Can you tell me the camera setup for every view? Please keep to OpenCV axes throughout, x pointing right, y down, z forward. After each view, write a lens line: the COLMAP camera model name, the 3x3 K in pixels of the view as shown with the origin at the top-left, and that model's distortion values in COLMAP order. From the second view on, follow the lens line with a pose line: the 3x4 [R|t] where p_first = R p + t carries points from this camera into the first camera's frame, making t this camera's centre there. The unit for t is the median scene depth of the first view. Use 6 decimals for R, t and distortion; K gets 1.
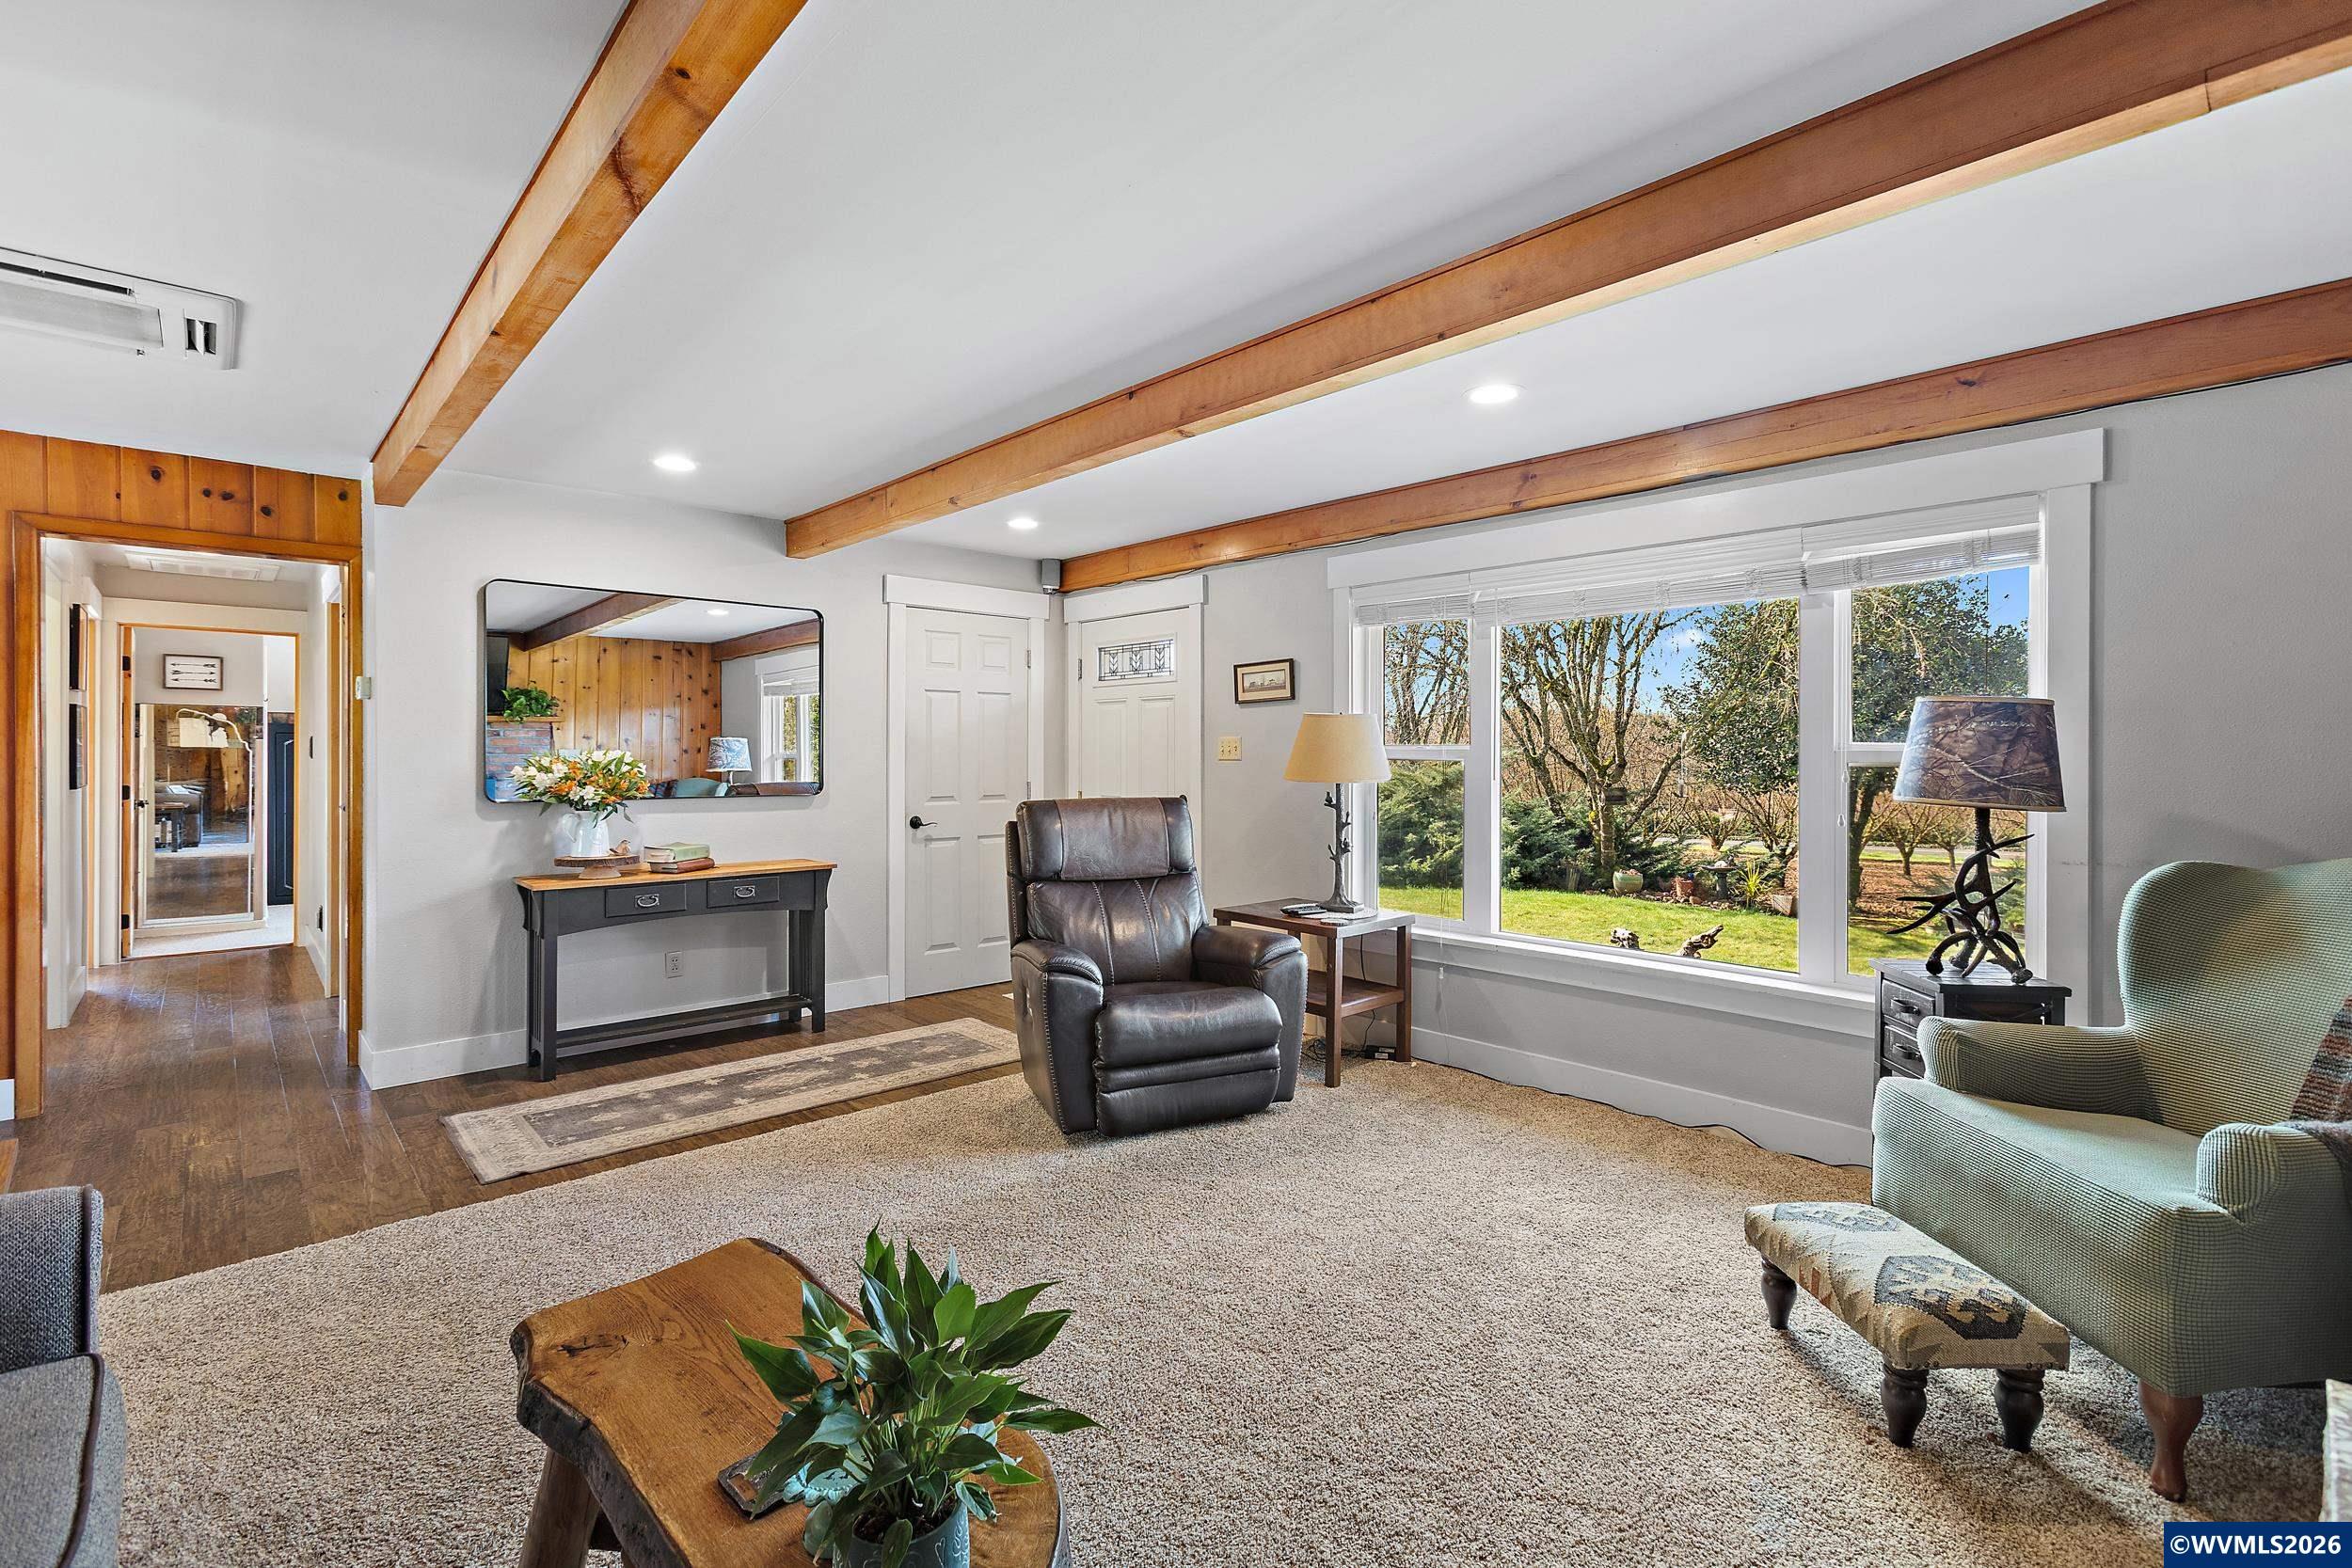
lens RADIAL K [[1056.1, 0, 1195.5], [0, 1056.1, 754.8], [0, 0, 1]] dist [-0.007917, 0.001348]
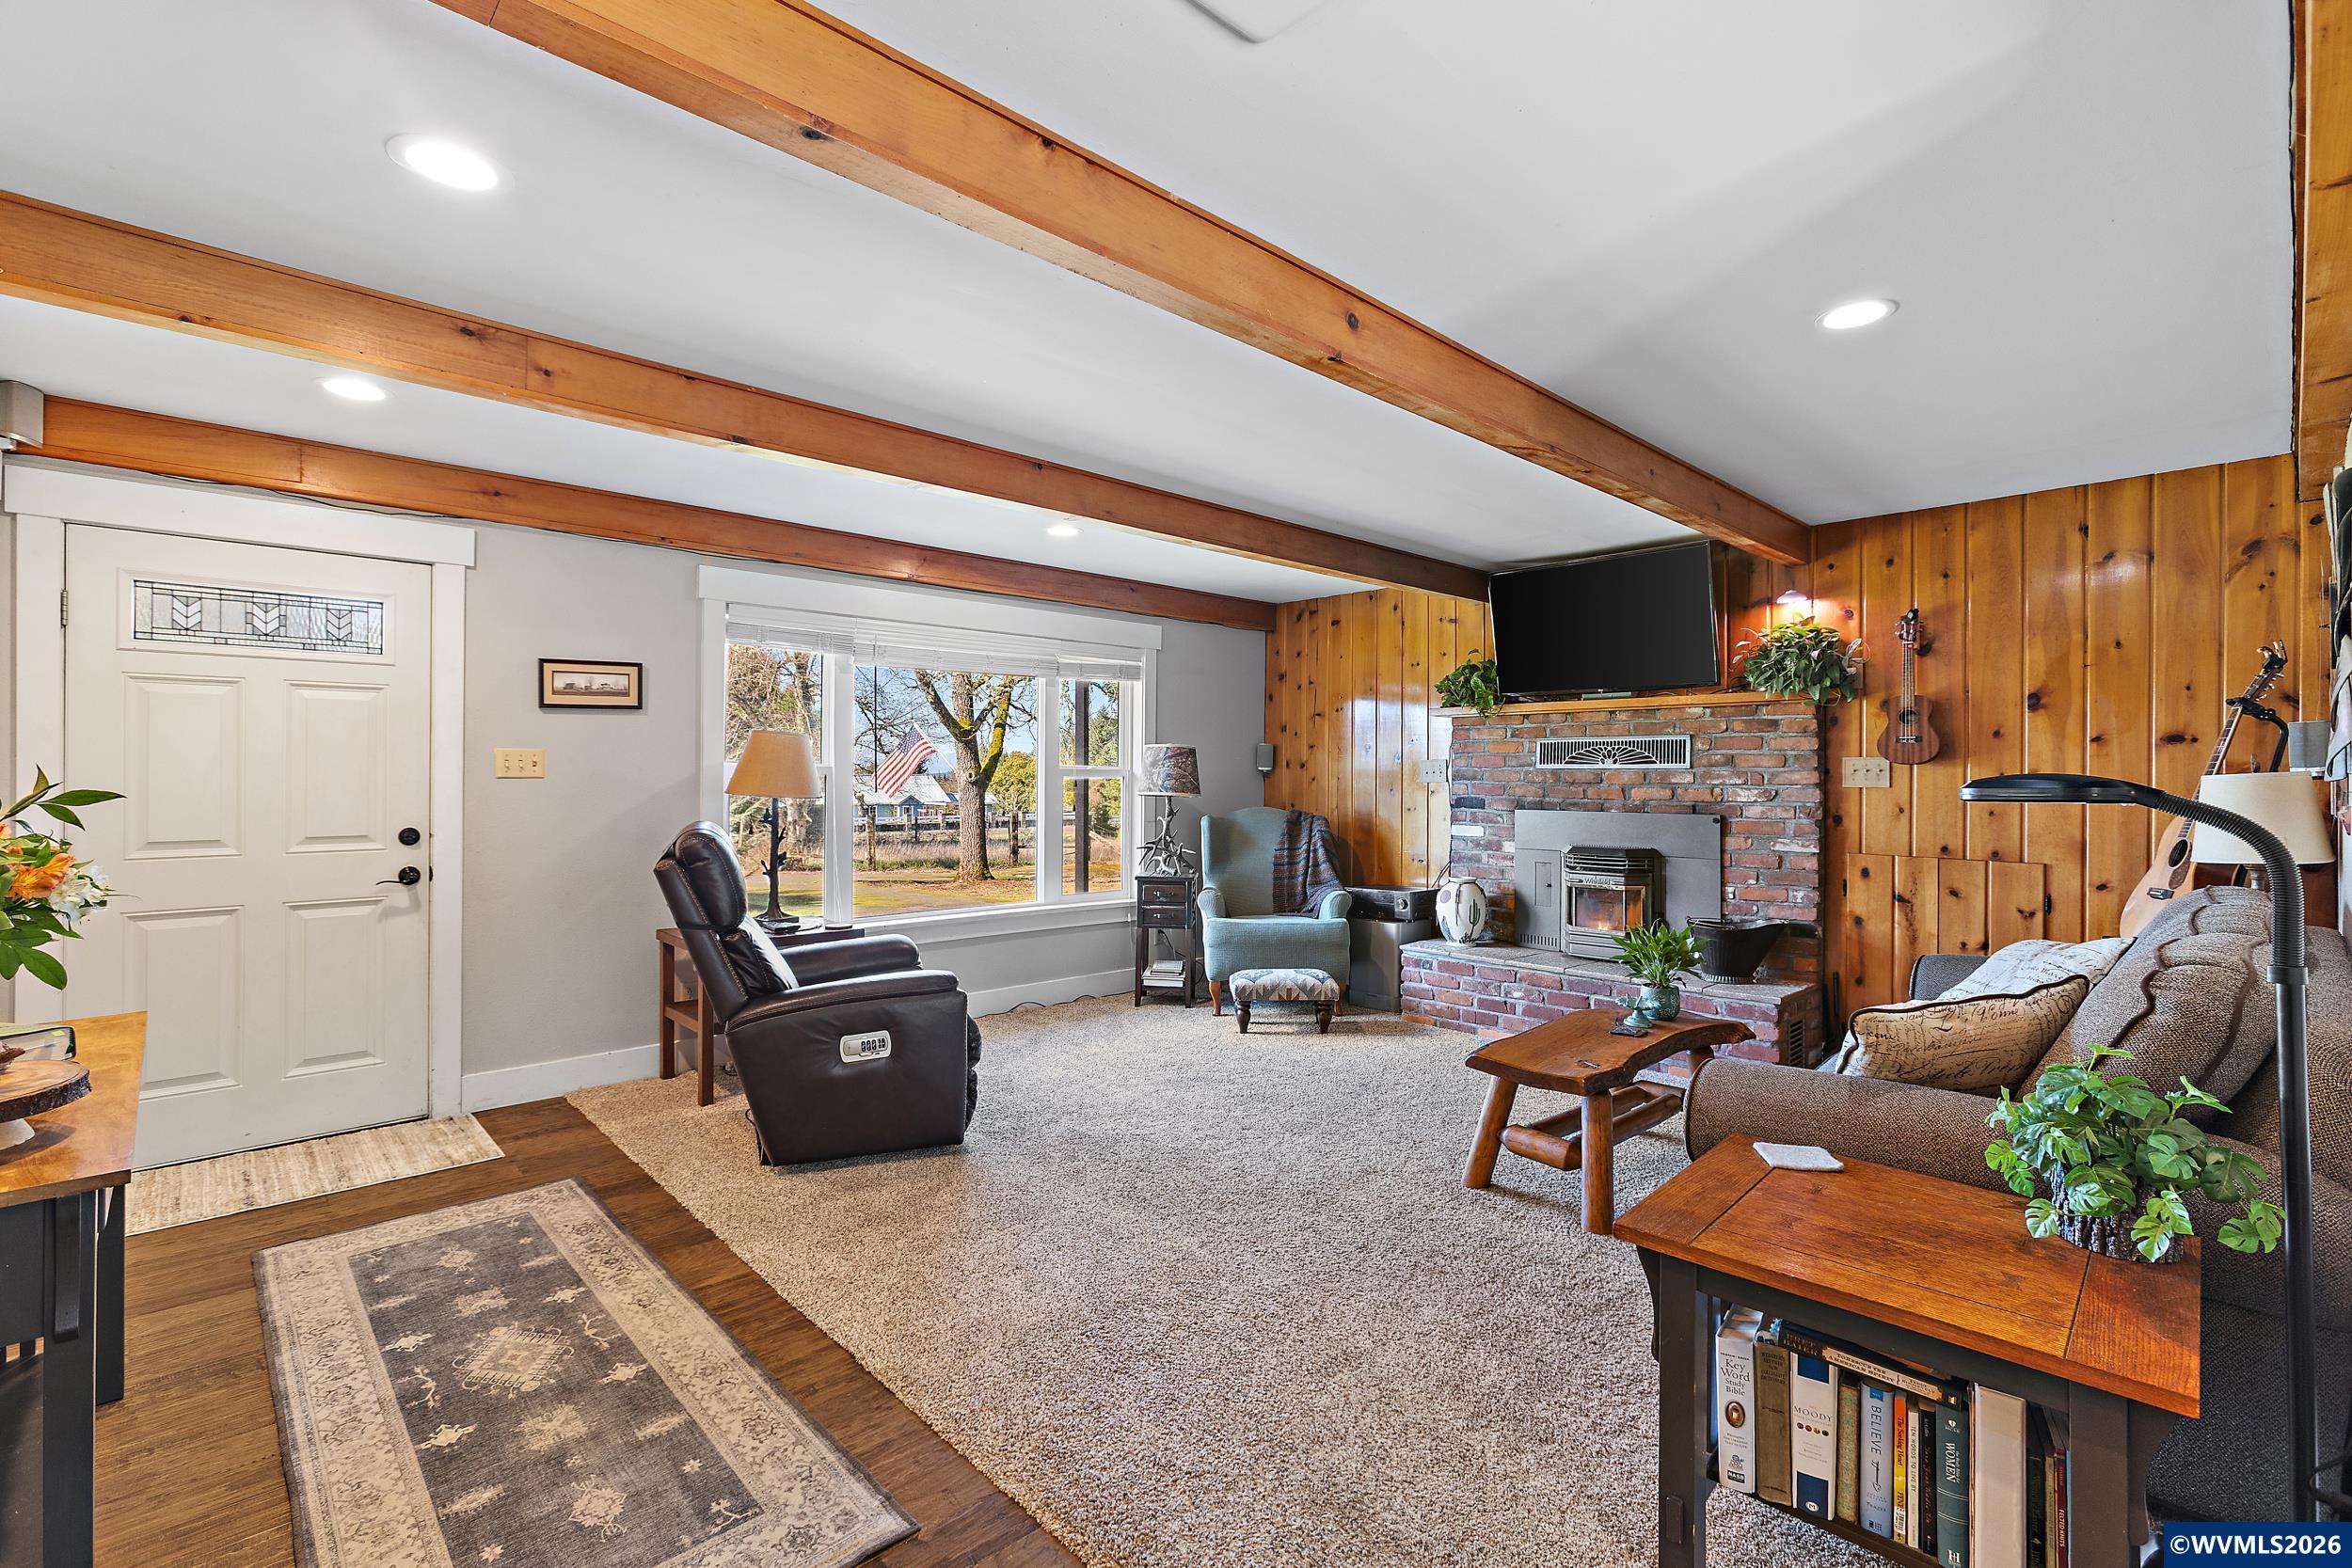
lens RADIAL K [[1056.1, 0, 1180.7], [0, 1056.1, 767.9], [0, 0, 1]] dist [-0.007917, 0.001348]
pose [[-0.005114, -0.000403, 0.999987, -0.975794], [-0.003711, 0.999993, 0.000384, -0.006138], [-0.999980, -0.003709, -0.005115, 0.672635]]
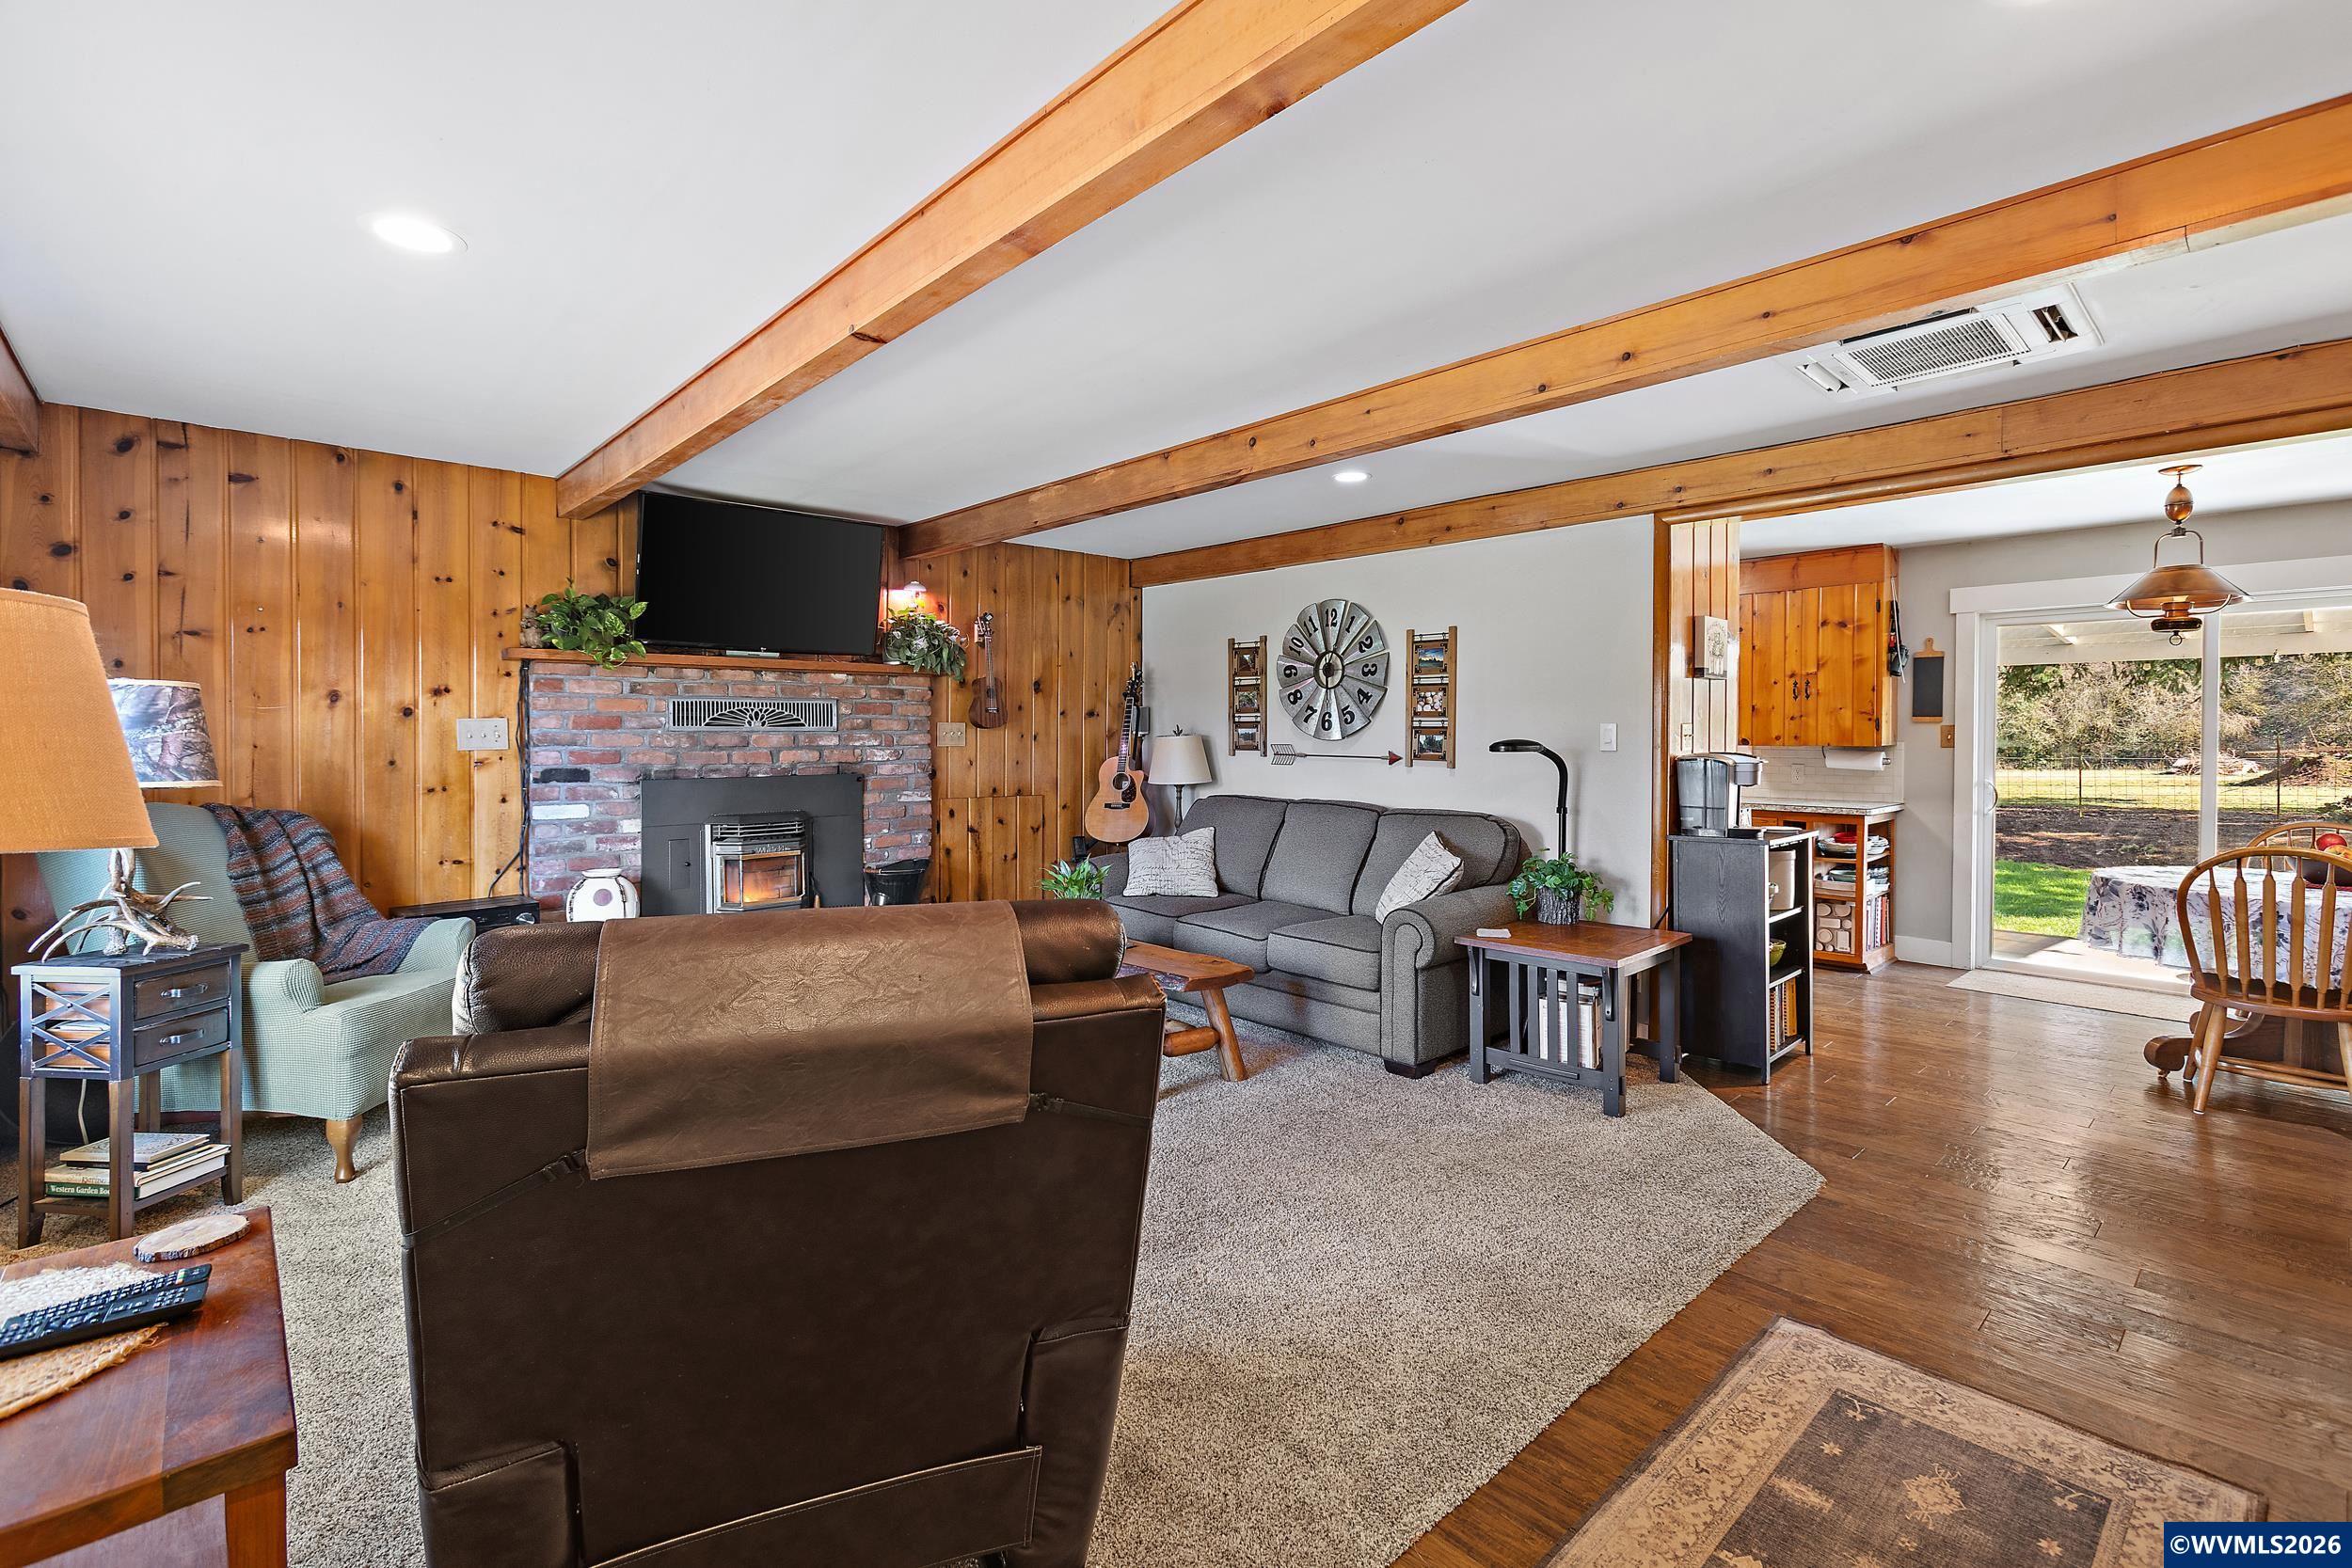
lens RADIAL K [[1056.1, 0, 1195.0], [0, 1056.1, 749.5], [0, 0, 1]] dist [-0.007917, 0.001348]
pose [[-0.999964, -0.006714, 0.005234, -0.199477], [-0.006632, 0.999858, 0.015495, -0.007866], [-0.005337, 0.015459, -0.999866, 1.370681]]
